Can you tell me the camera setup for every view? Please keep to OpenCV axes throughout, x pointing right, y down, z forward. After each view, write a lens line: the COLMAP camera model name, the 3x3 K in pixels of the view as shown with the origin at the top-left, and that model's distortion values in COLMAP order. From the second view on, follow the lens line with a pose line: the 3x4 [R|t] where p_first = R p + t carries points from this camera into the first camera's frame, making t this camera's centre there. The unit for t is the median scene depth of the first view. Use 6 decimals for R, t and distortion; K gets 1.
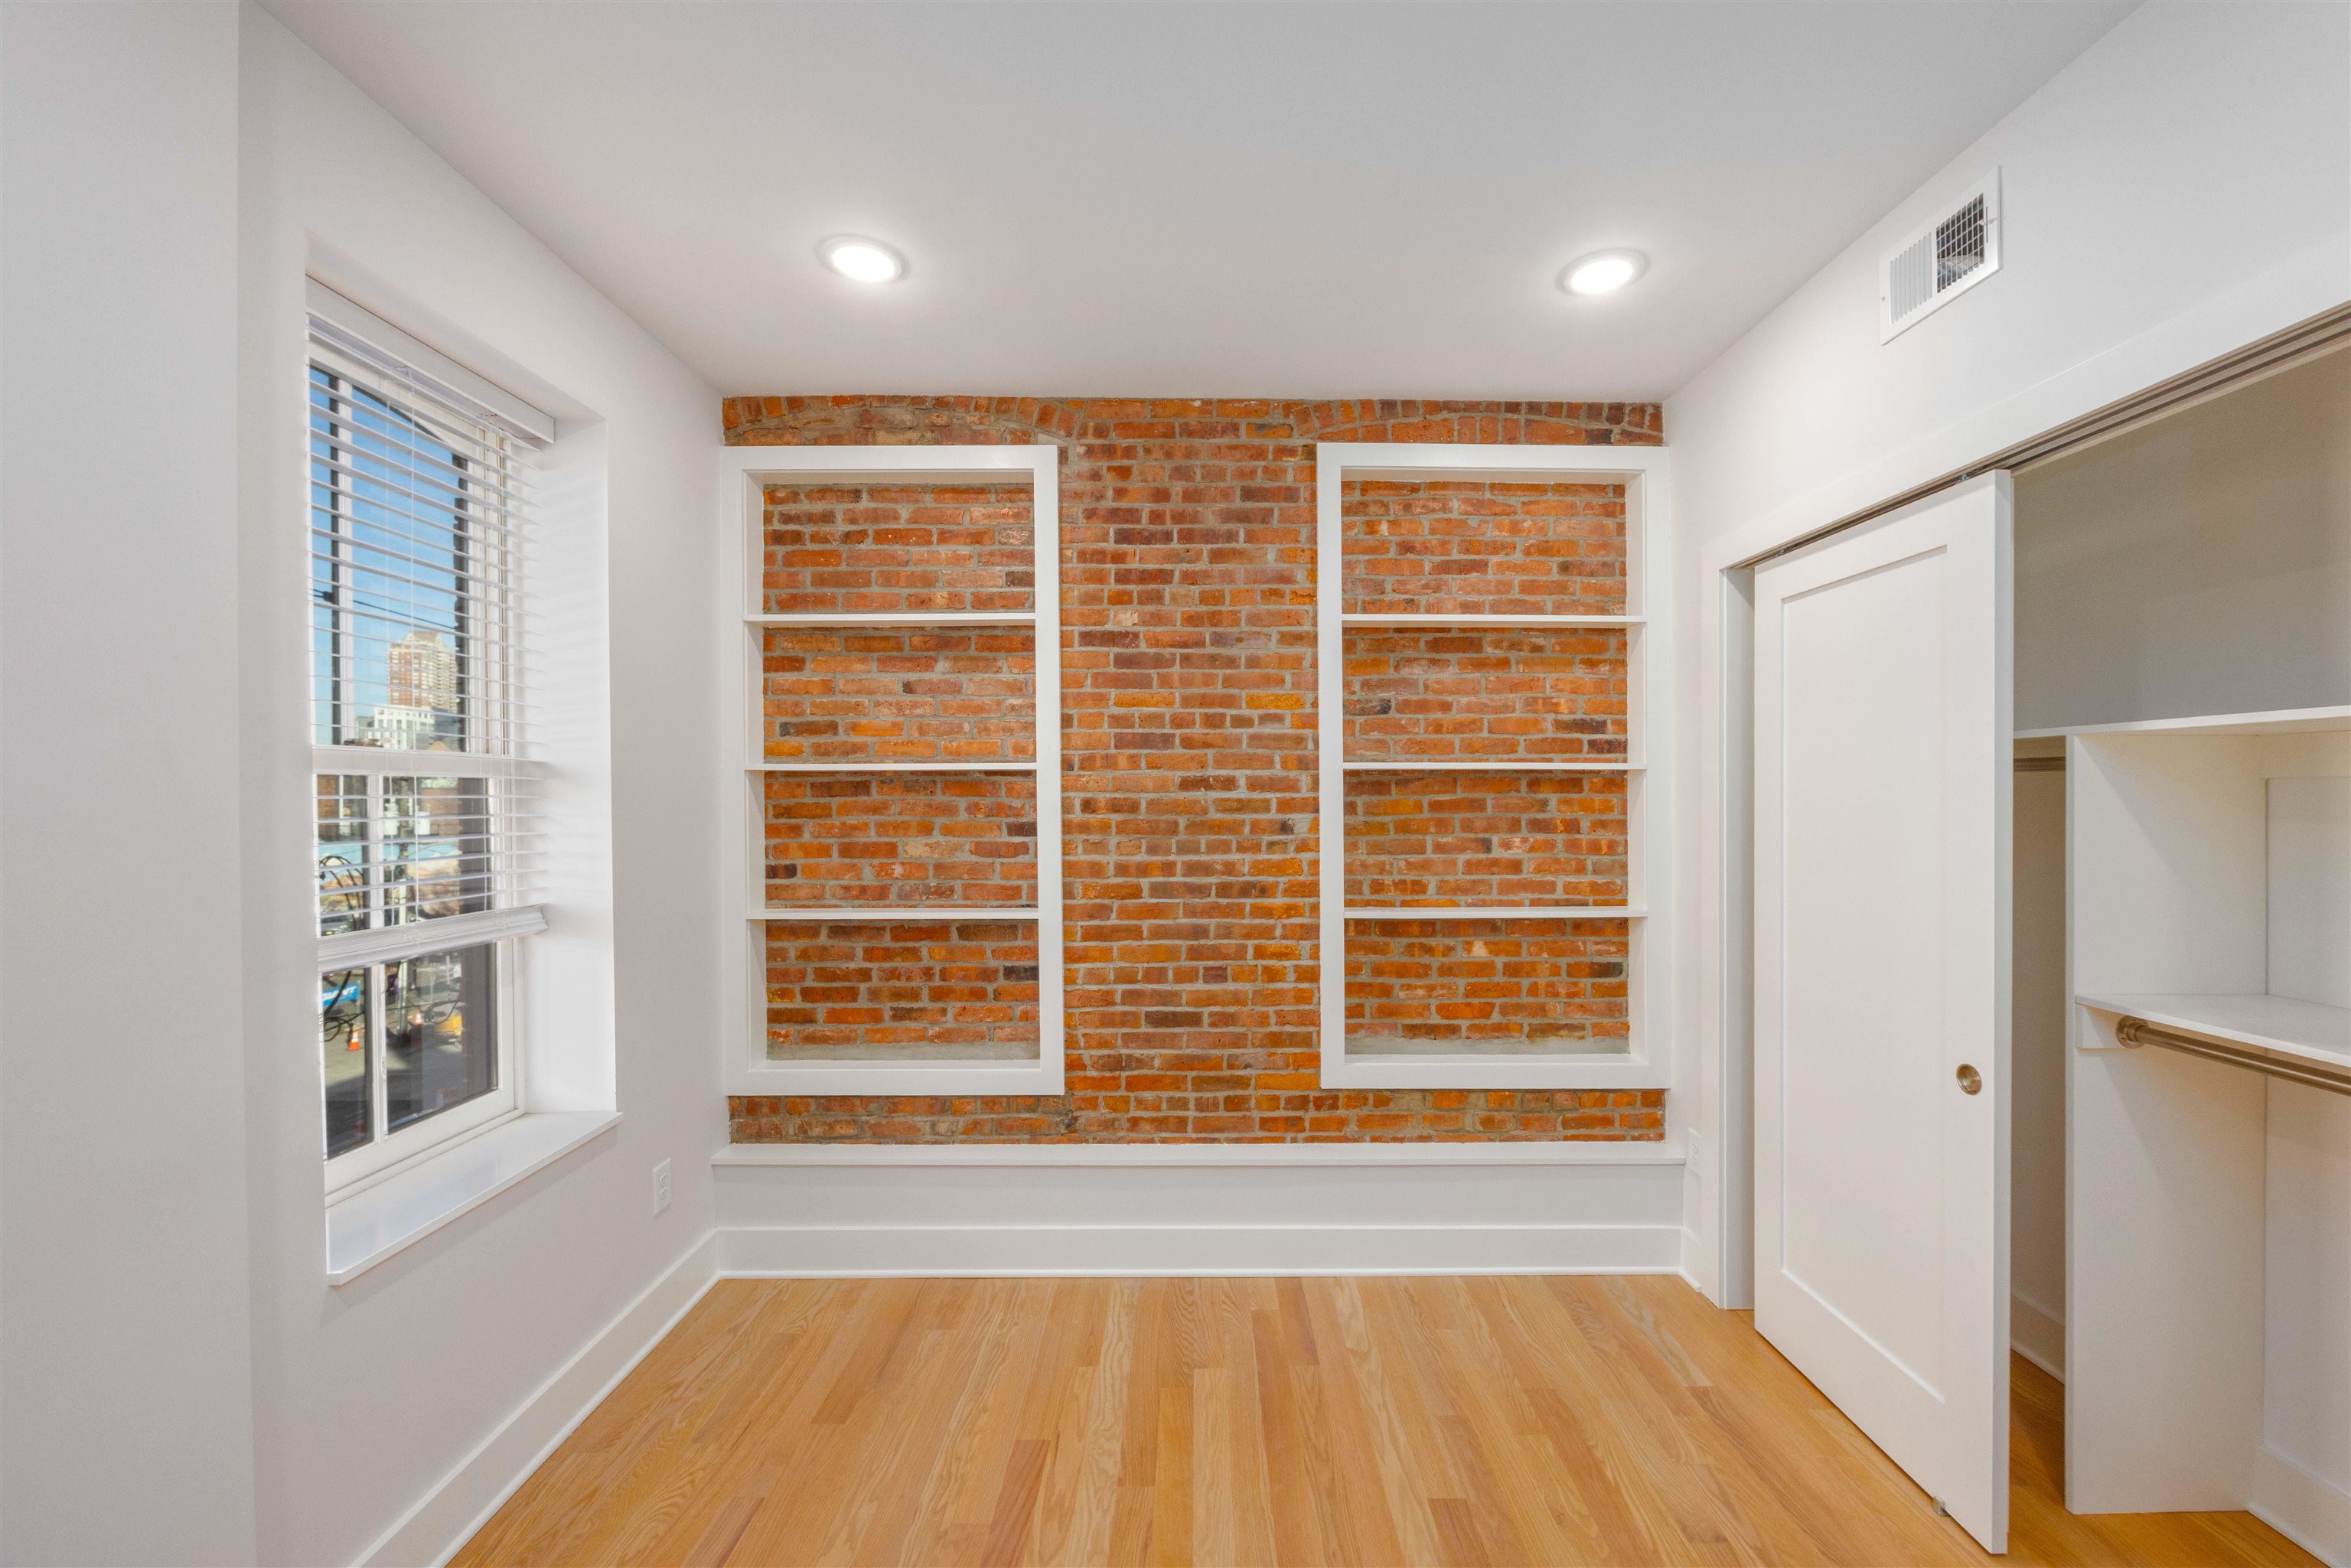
lens RADIAL K [[912.7, 0, 1187.4], [0, 912.7, 798.3], [0, 0, 1]] dist [-0.000869, 0.000020]
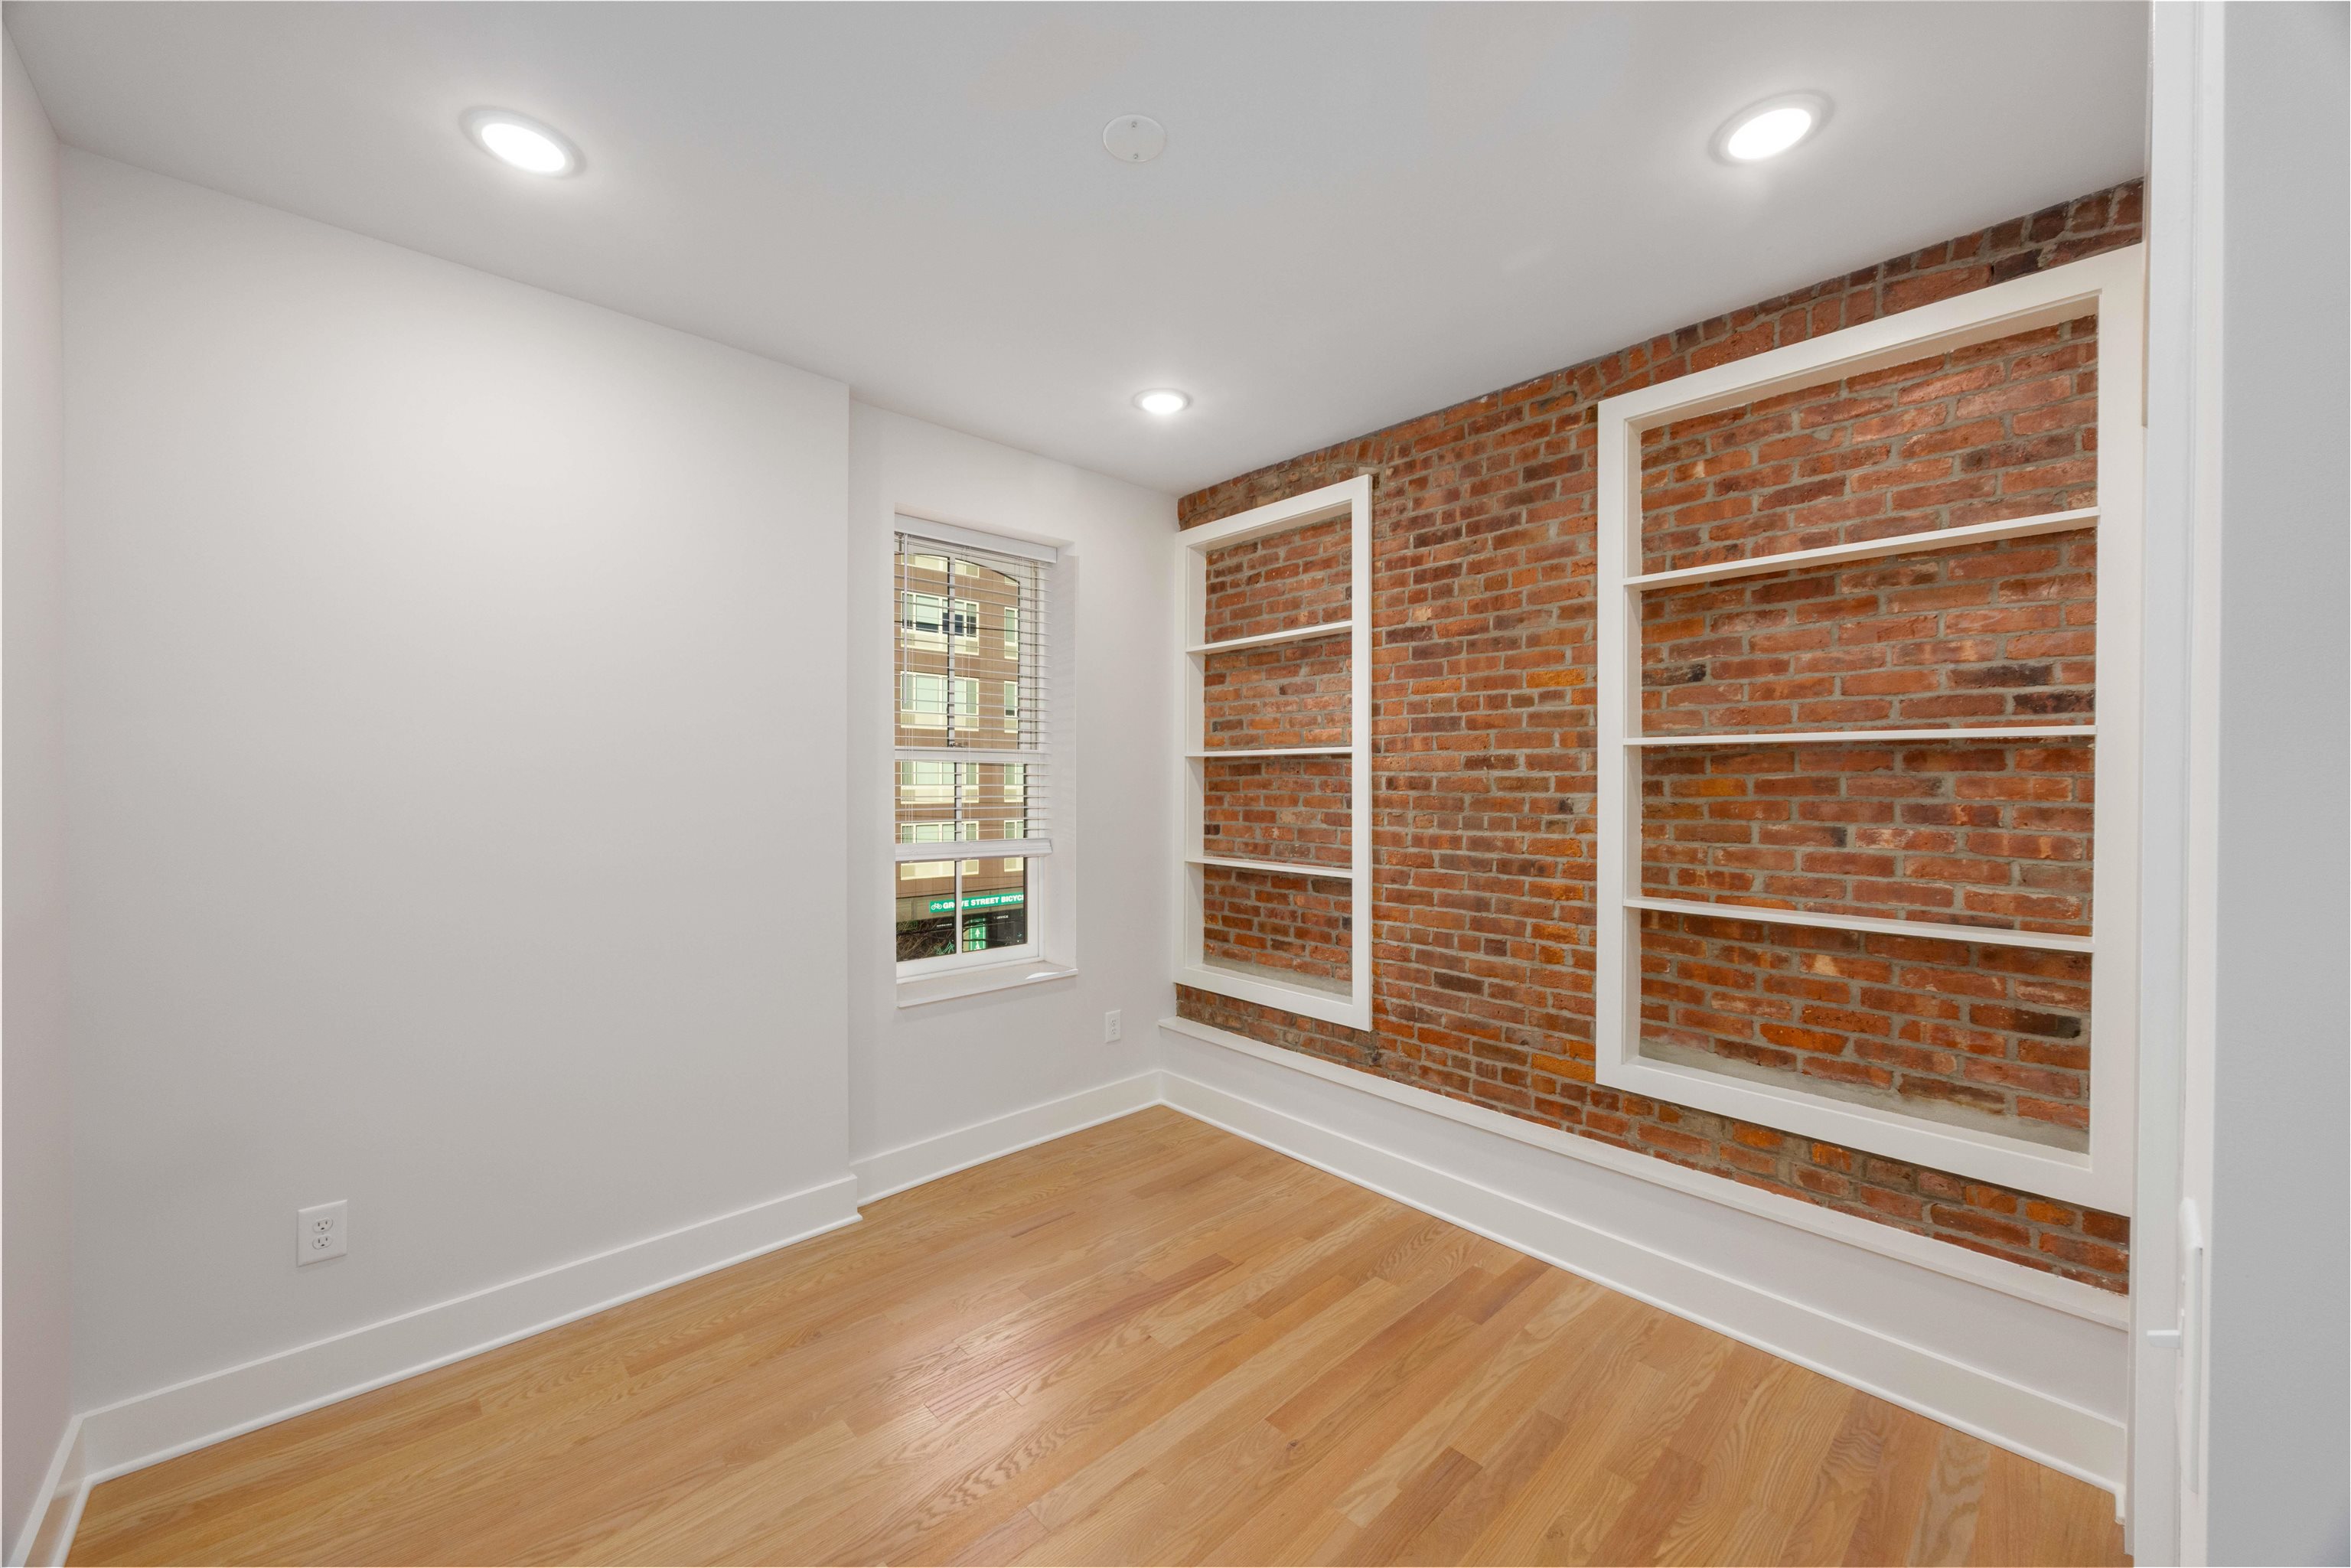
lens RADIAL K [[887.3, 0, 1180.5], [0, 887.3, 785.3], [0, 0, 1]] dist [0.000464, 0.000177]
pose [[0.673956, 0.007875, -0.738729, 0.516312], [-0.007792, 0.999963, 0.003550, 0.008497], [0.738730, 0.003363, 0.673993, 0.056884]]
